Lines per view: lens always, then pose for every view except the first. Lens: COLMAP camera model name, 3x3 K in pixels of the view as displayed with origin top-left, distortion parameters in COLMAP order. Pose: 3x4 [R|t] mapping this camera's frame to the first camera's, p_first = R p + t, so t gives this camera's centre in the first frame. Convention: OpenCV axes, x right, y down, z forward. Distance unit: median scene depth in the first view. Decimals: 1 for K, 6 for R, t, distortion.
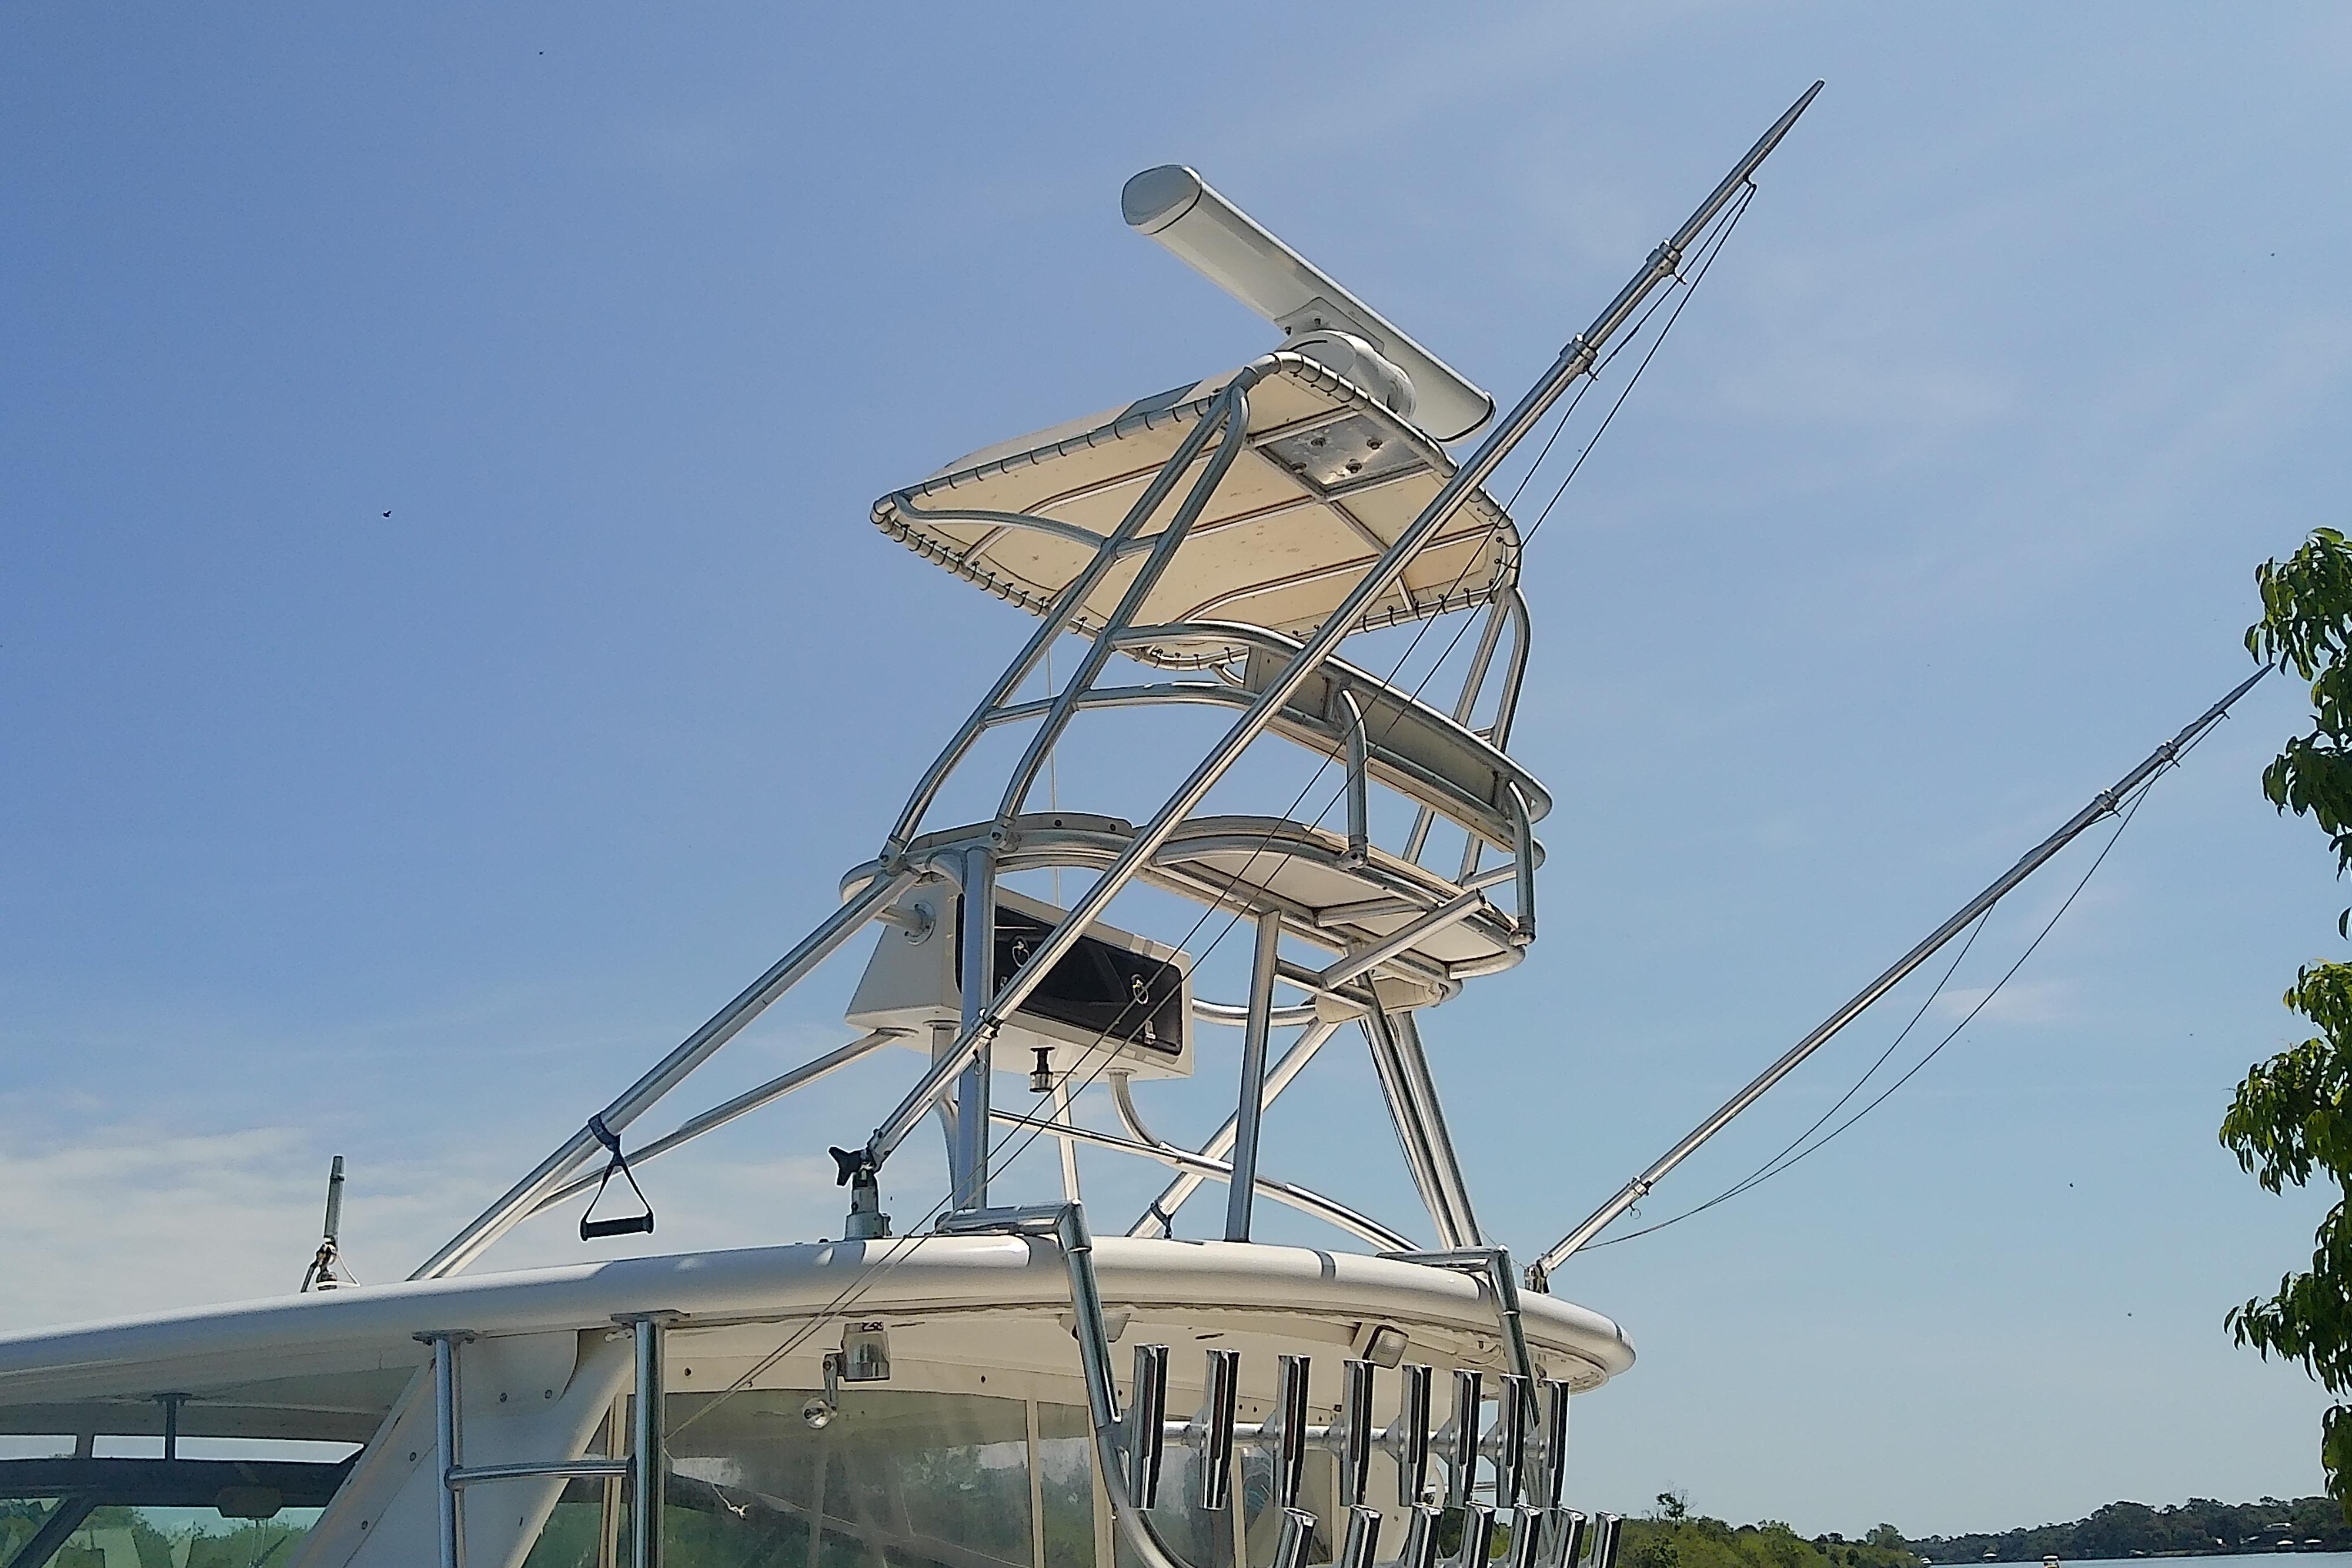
lens RADIAL K [[2362.8, 0, 1173.4], [0, 2362.8, 814.0], [0, 0, 1]] dist [0.111810, -0.160735]
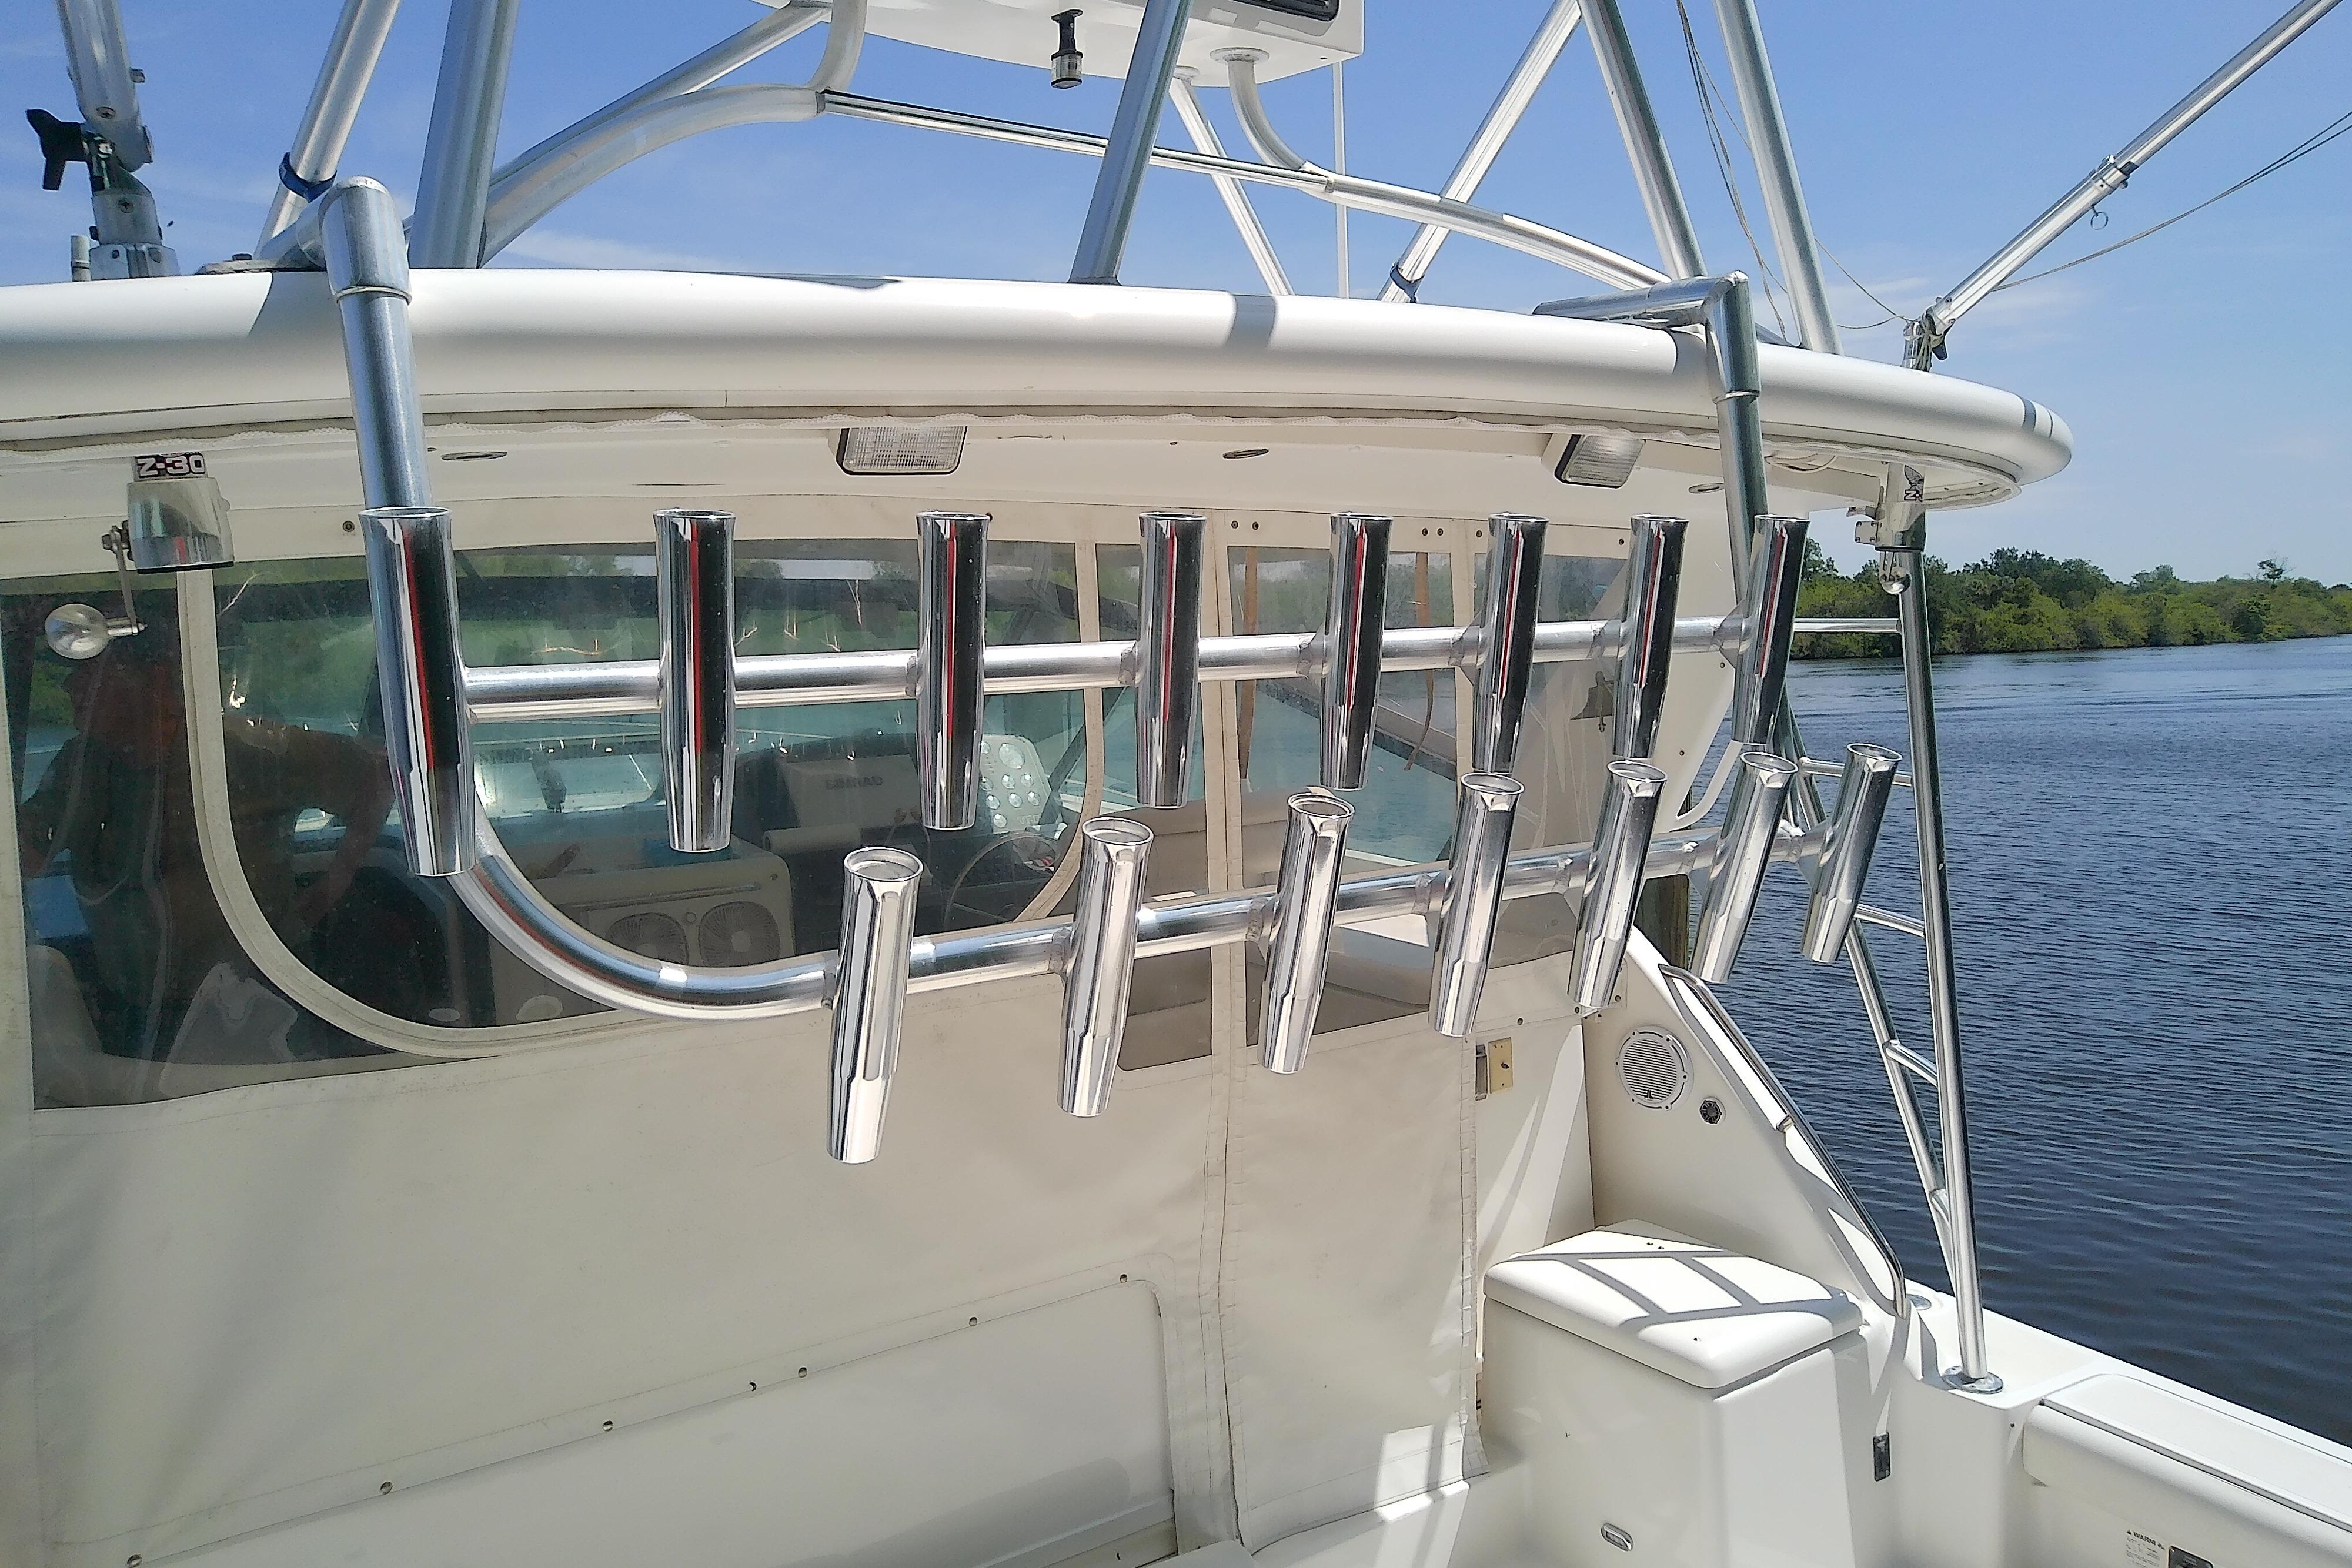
lens RADIAL K [[1828.6, 0, 1176.0], [0, 1828.6, 784.0], [0, 0, 1]] dist [0.030523, -0.002984]
pose [[0.939865, 0.032802, -0.339968, 0.145100], [0.104129, 0.920470, 0.376685, 0.103279], [0.325287, -0.389434, 0.861702, 0.482624]]
